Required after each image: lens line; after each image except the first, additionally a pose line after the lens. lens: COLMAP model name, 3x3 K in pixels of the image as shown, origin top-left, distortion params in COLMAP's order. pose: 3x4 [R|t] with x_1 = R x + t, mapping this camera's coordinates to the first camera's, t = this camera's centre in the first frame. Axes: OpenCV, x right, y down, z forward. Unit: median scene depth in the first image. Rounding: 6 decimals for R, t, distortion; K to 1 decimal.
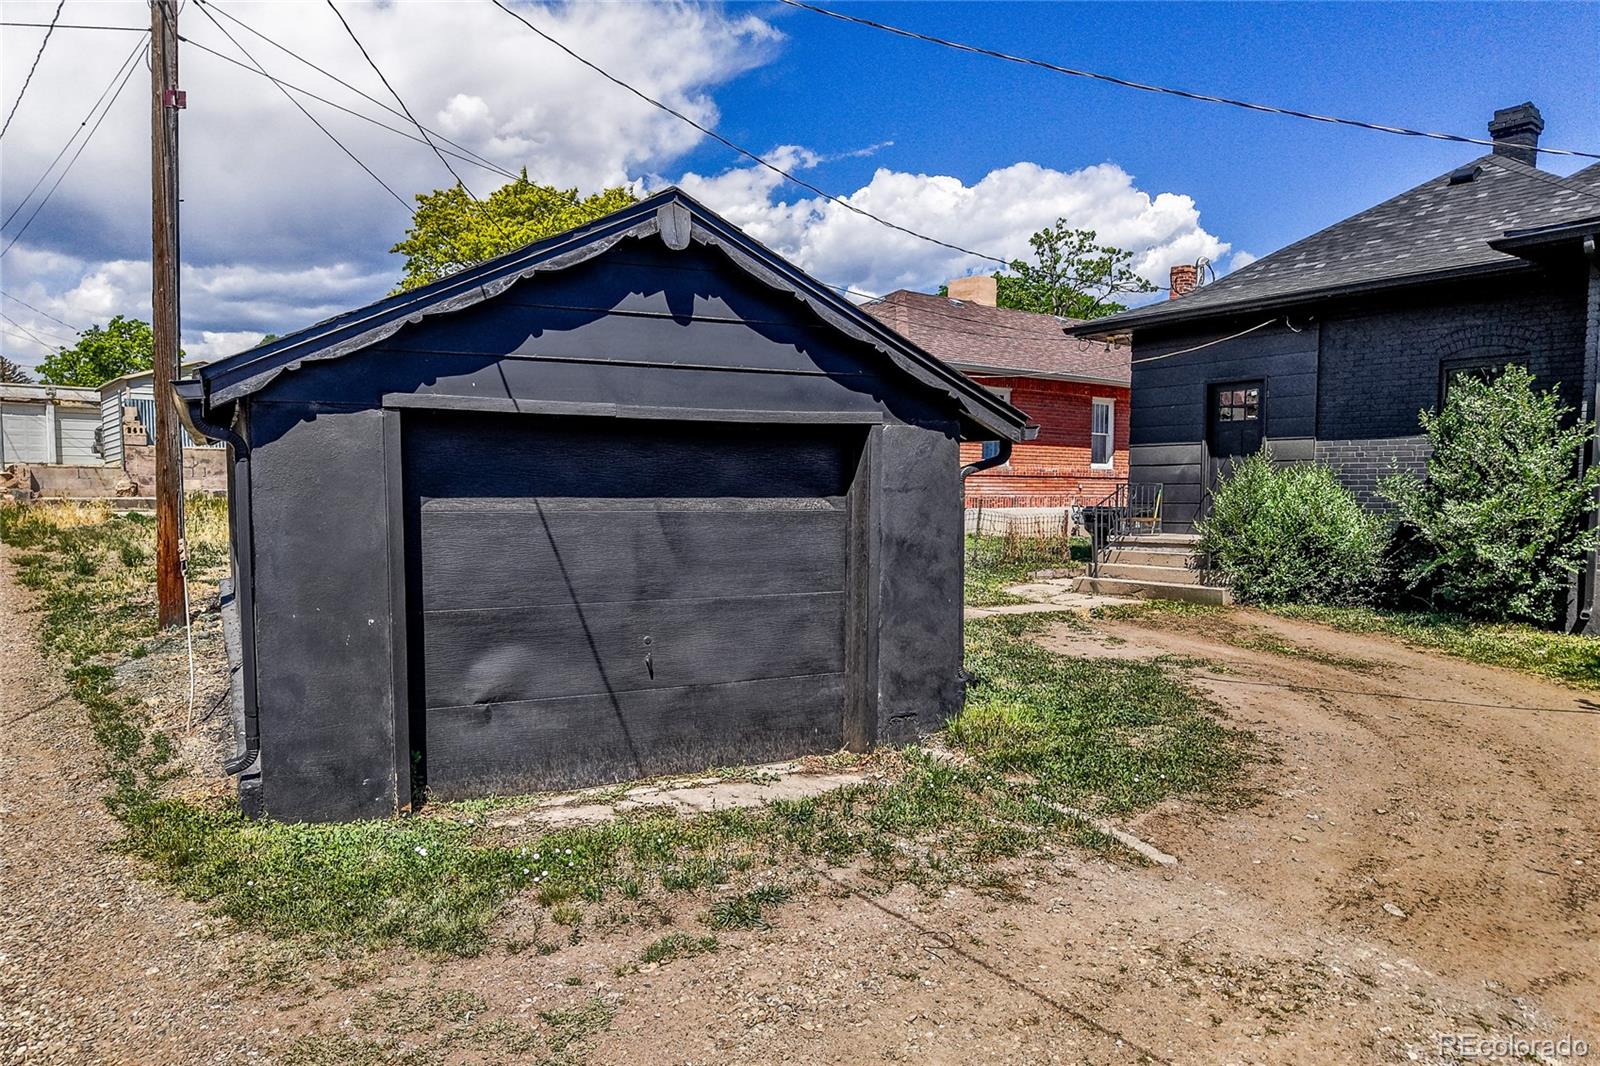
lens RADIAL K [[1067.7, 0, 800.0], [0, 1067.7, 533.0], [0, 0, 1]] dist [-0.021699, 0.065423]
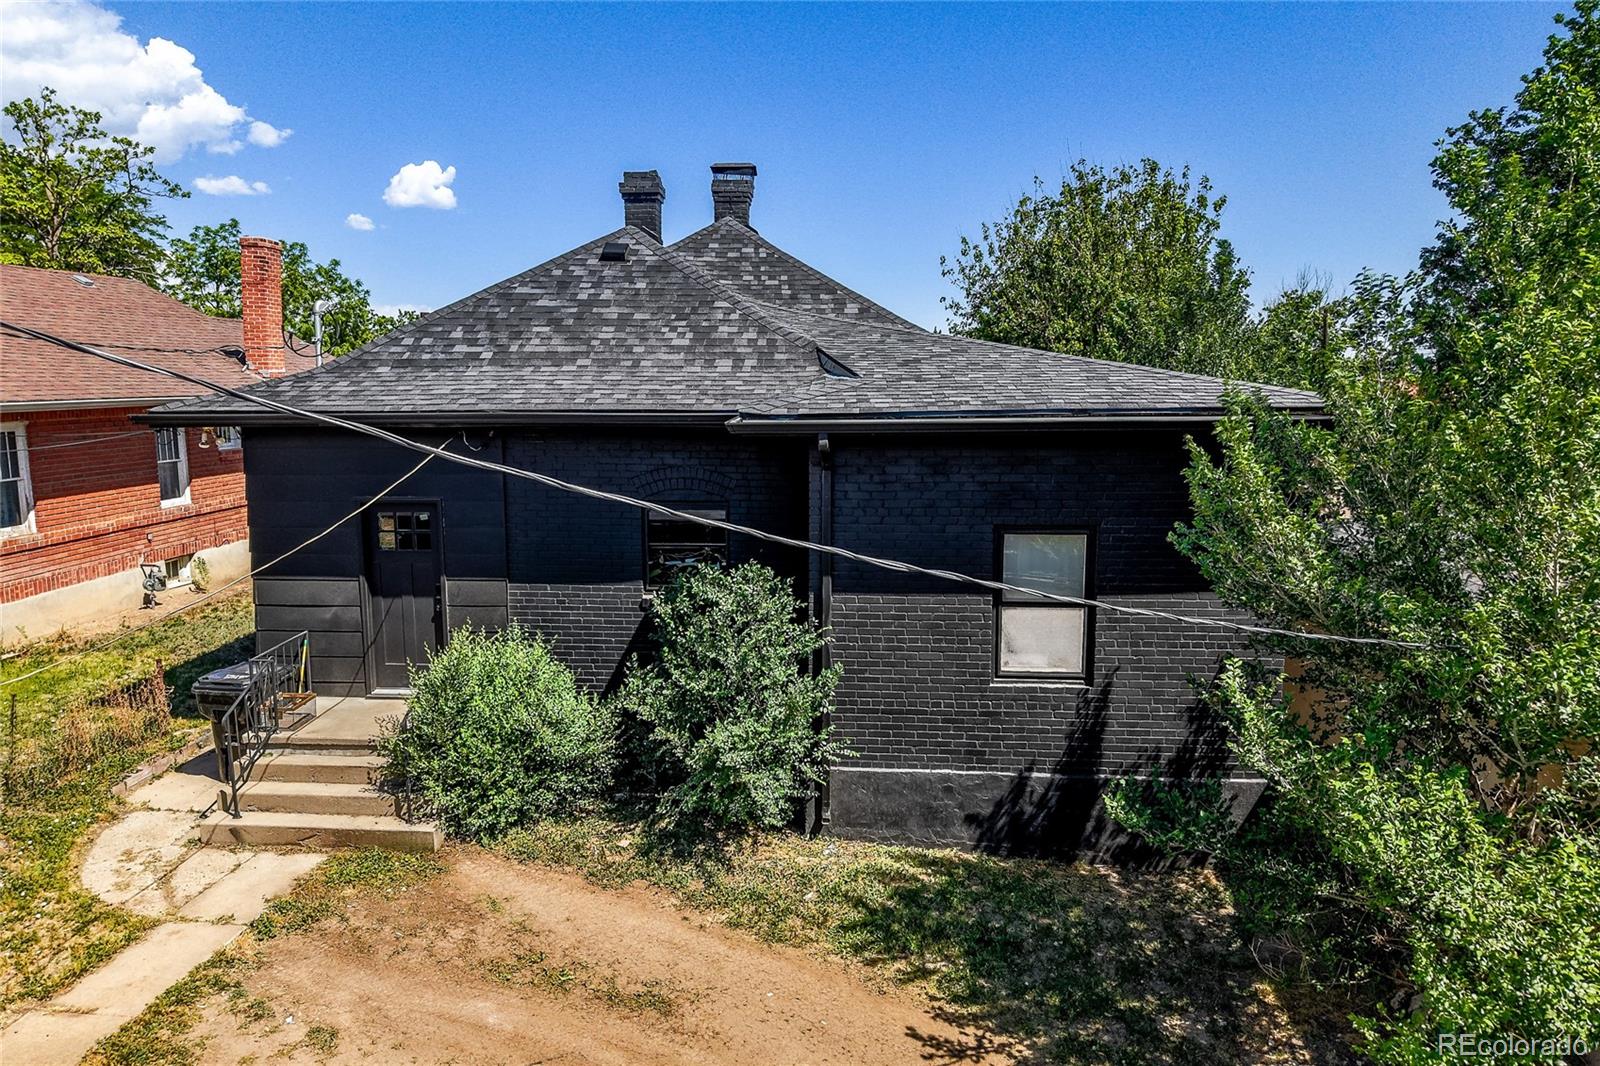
lens RADIAL K [[1151.7, 0, 800.0], [0, 1151.7, 533.0], [0, 0, 1]] dist [0.013444, -0.003179]
pose [[0.703493, -0.102041, 0.703339, 0.026087], [0.066036, 0.994743, 0.078267, -0.160912], [-0.707628, -0.008615, 0.706533, 0.204139]]
